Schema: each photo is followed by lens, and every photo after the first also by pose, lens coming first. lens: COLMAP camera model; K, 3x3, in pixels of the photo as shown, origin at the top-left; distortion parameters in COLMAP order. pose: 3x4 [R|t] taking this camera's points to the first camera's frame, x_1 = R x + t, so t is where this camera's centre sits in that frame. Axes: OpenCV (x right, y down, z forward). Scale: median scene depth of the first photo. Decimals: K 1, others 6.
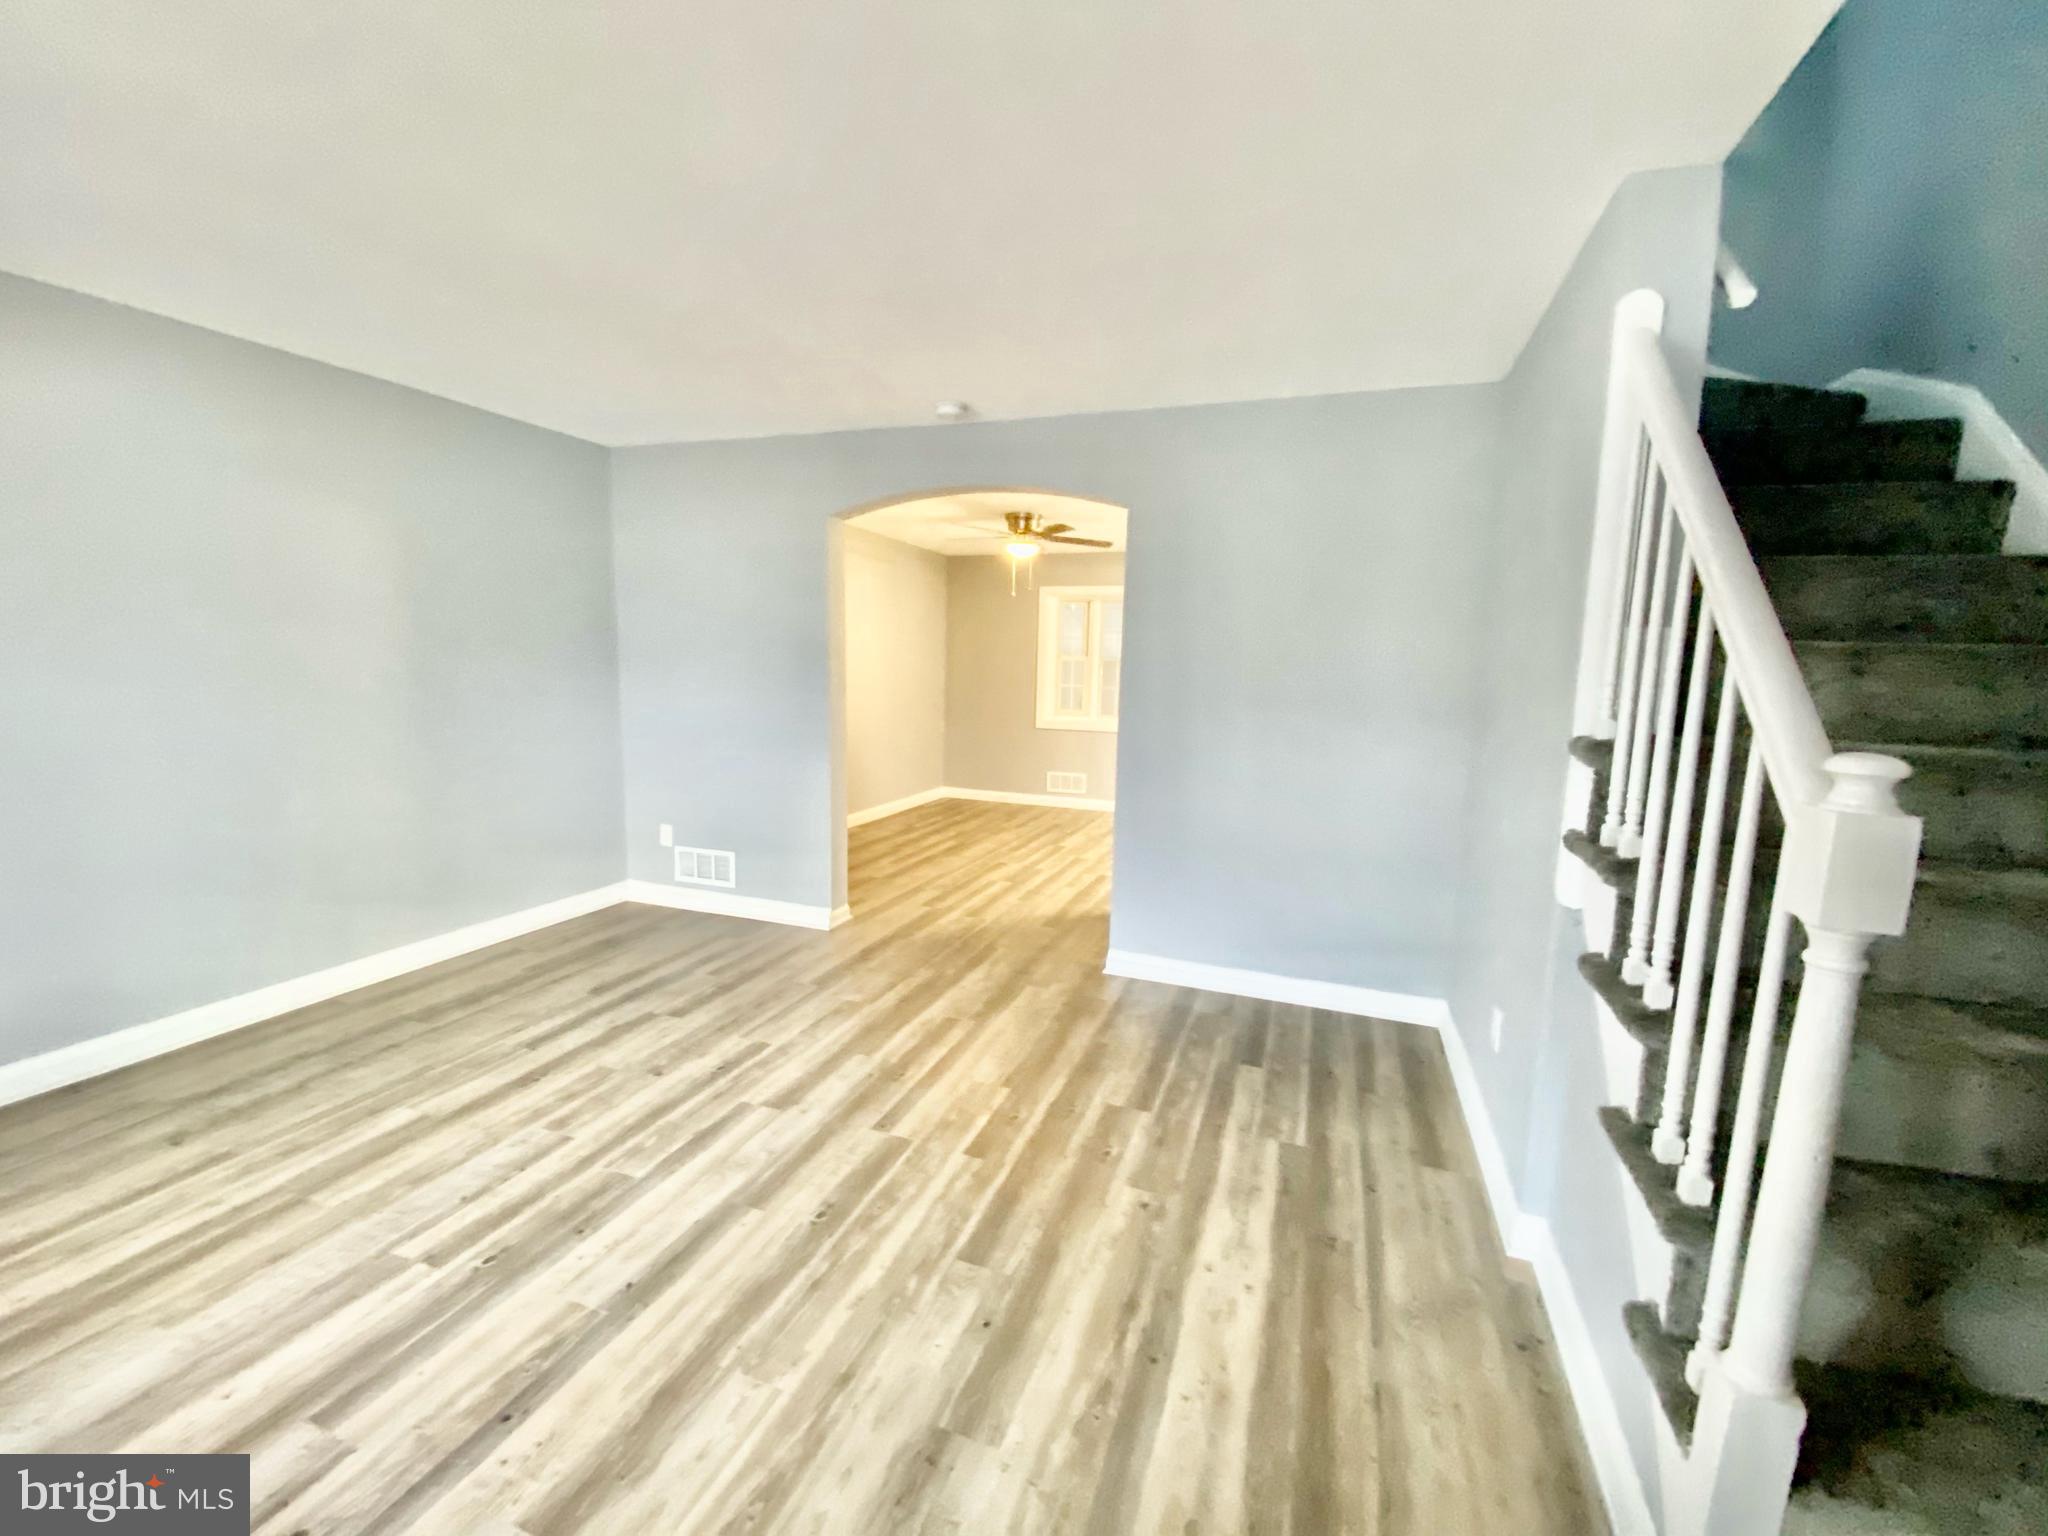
lens RADIAL K [[830.7, 0, 1021.9], [0, 830.7, 770.7], [0, 0, 1]] dist [0.014342, -0.017402]
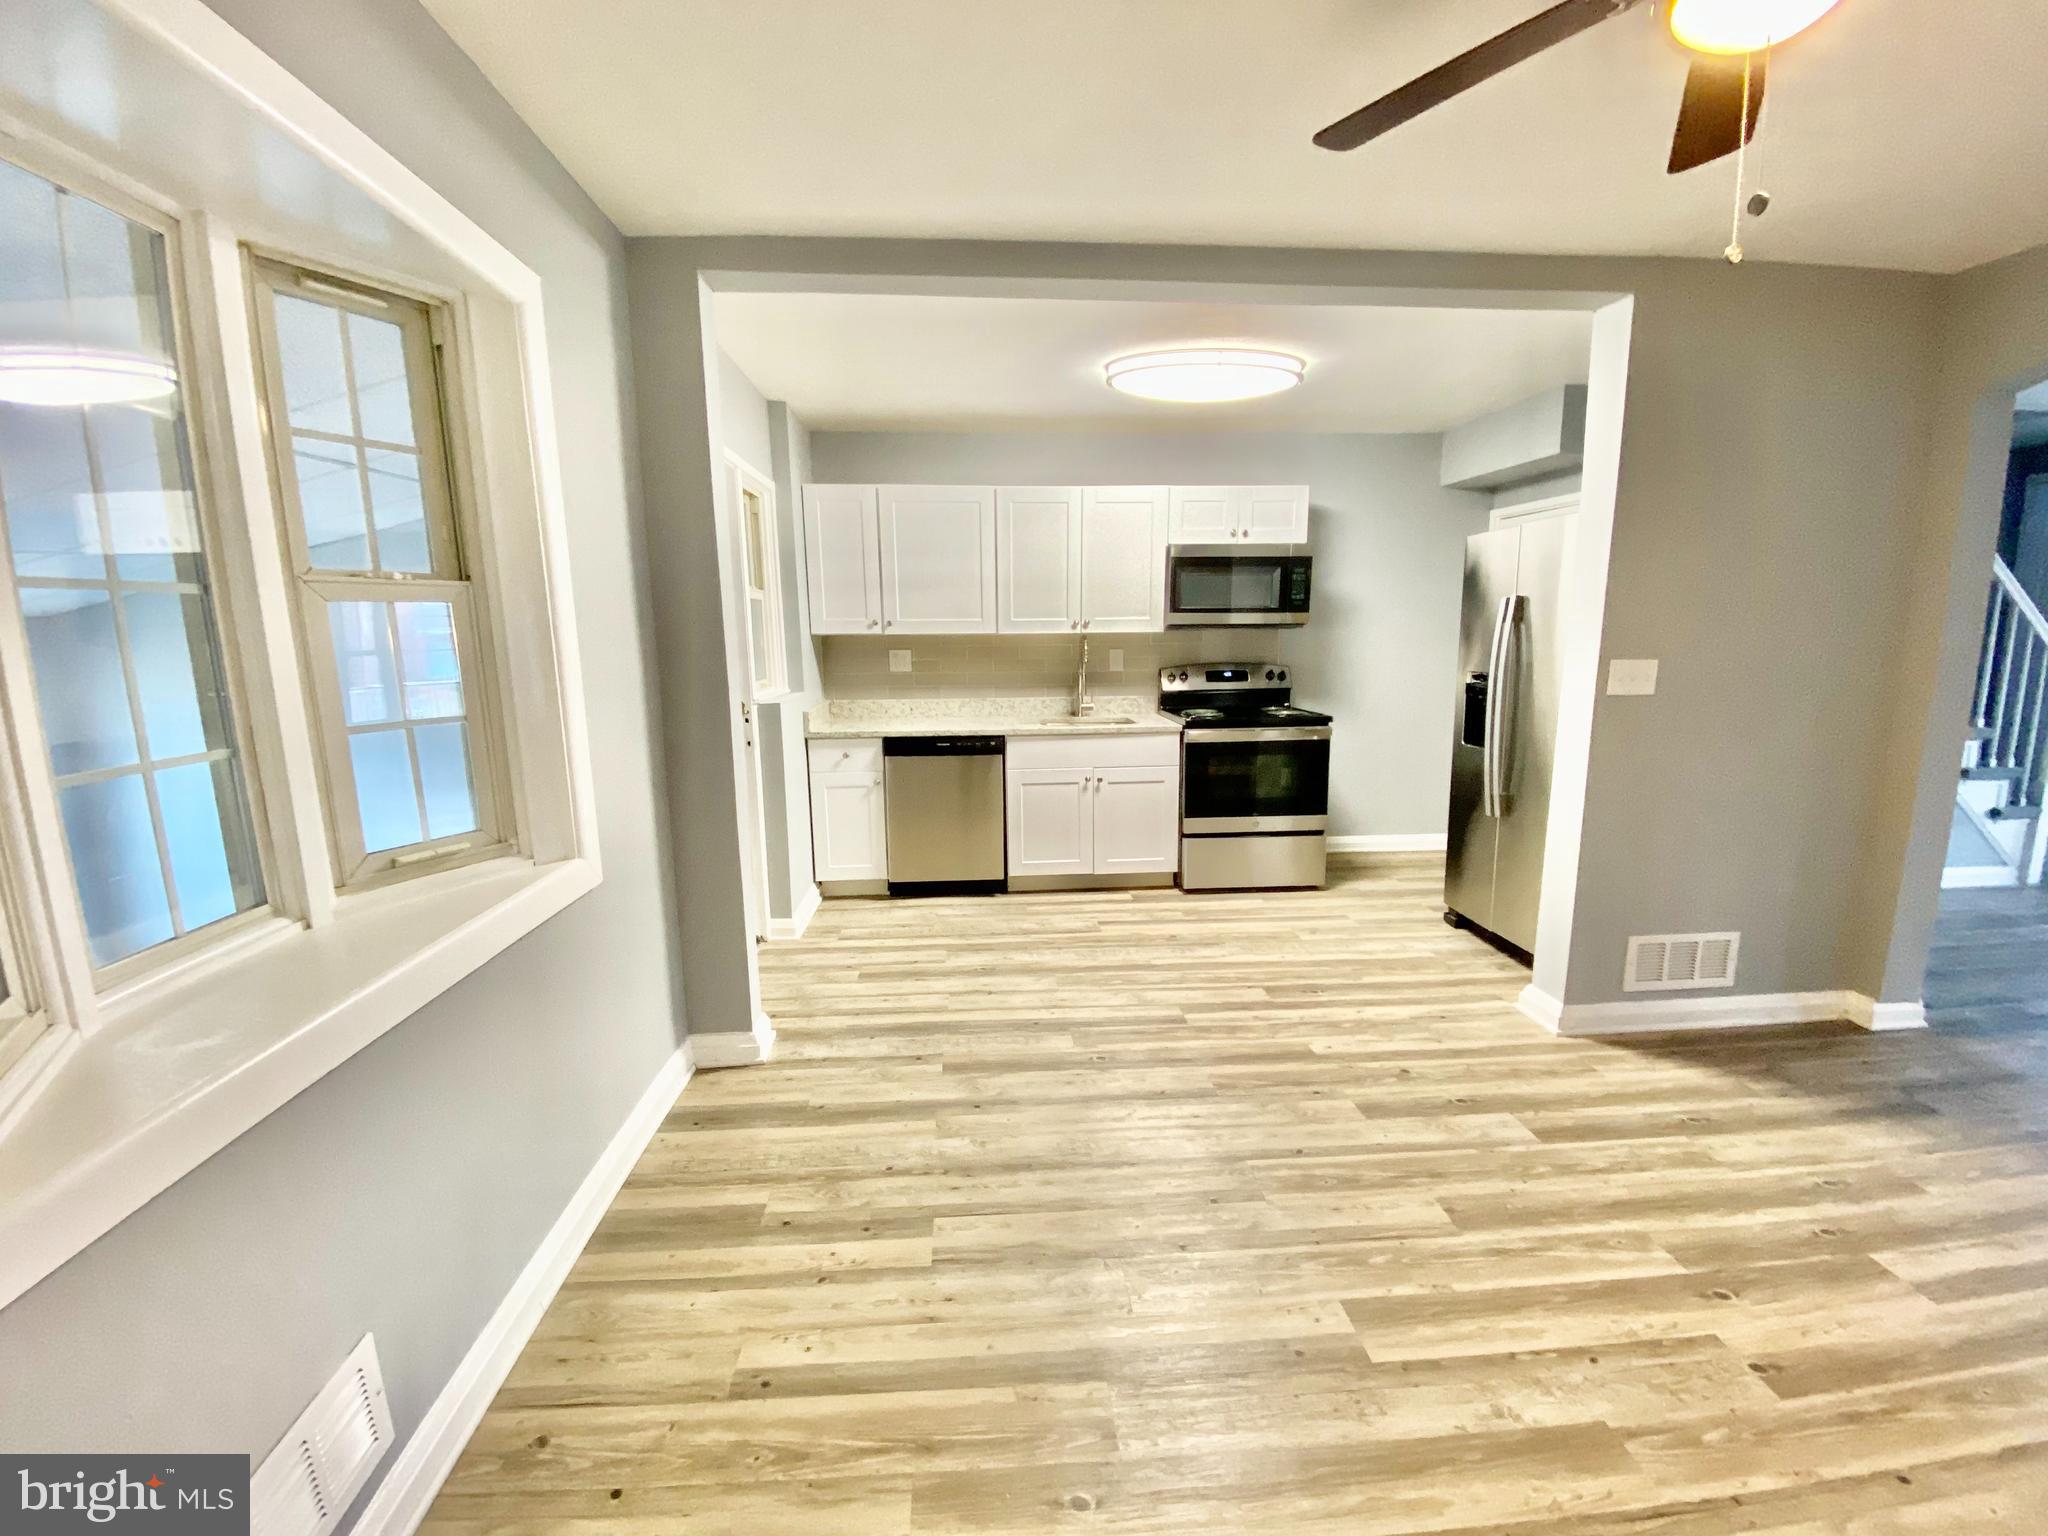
lens RADIAL K [[830.7, 0, 1018.4], [0, 830.7, 767.1], [0, 0, 1]] dist [0.014342, -0.017402]
pose [[-0.404078, -0.170705, 0.898655, -0.127741], [0.117521, 0.964602, 0.236075, -0.167490], [-0.907144, 0.201003, -0.369713, 1.289400]]
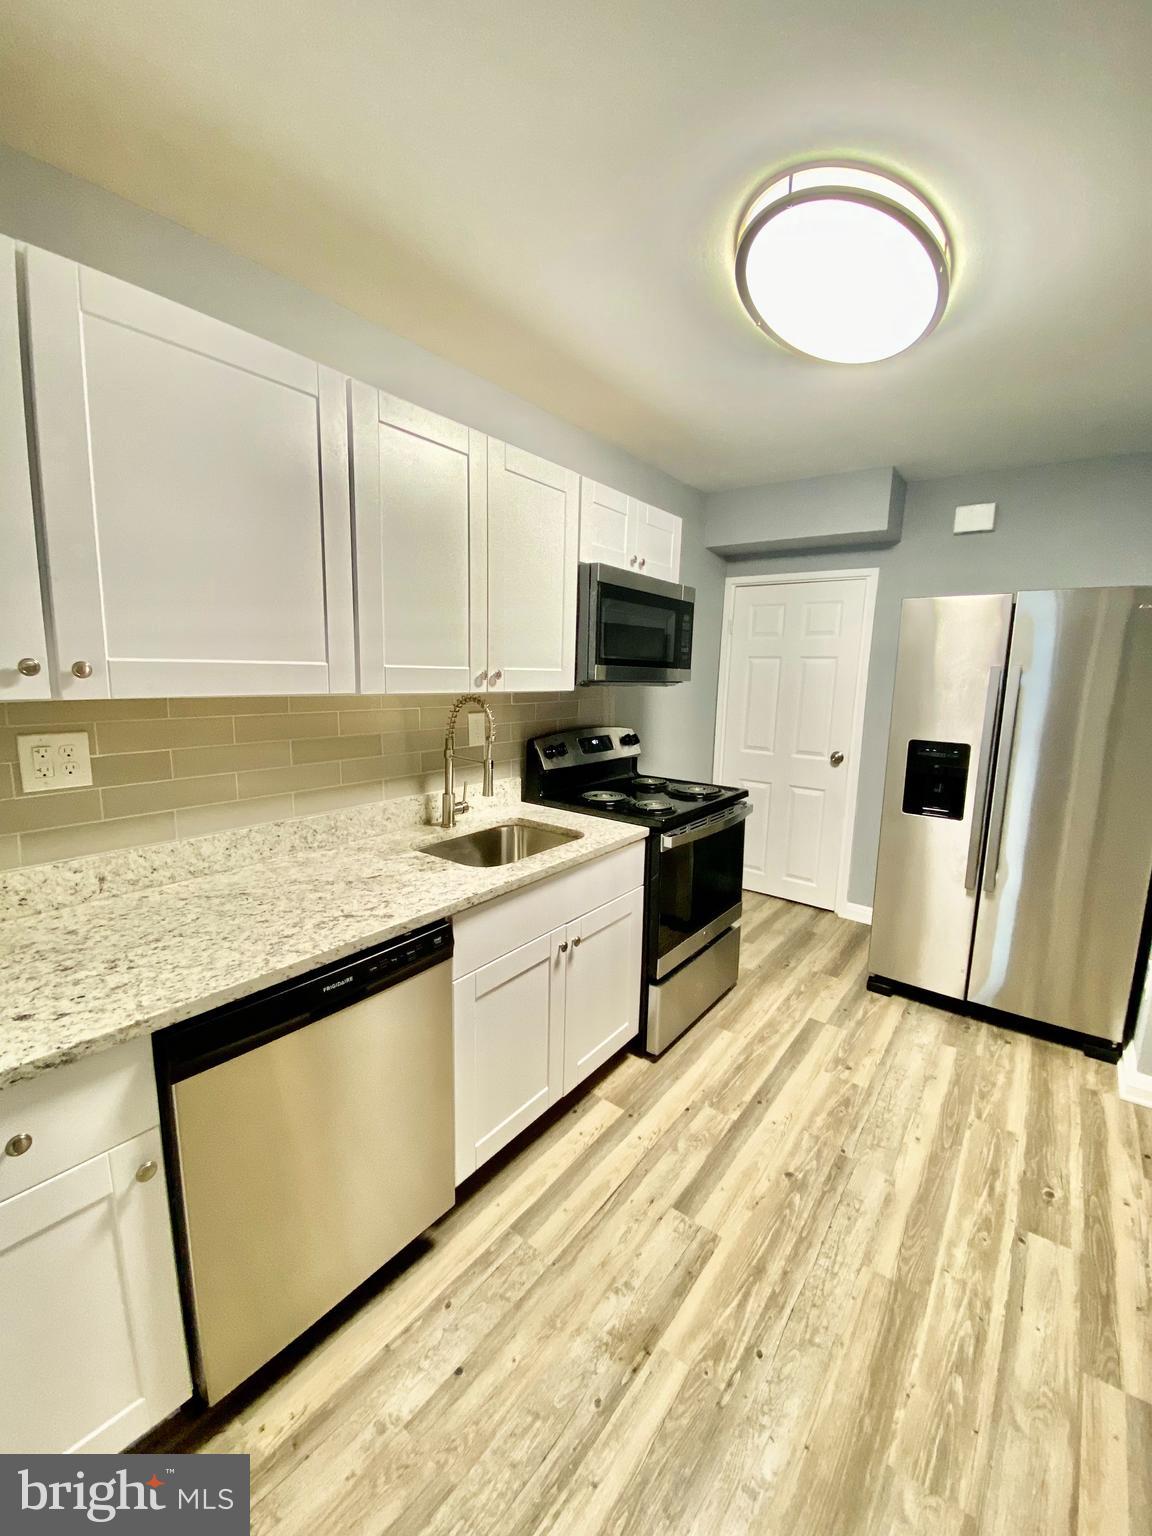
lens RADIAL K [[623.0, 0, 574.4], [0, 623.0, 766.6], [0, 0, 1]] dist [0.014342, -0.017402]
pose [[-0.954191, -0.094405, 0.283915, 0.418319], [-0.009695, 0.958175, 0.286020, -0.157182], [-0.299042, 0.270165, -0.915197, 1.229172]]
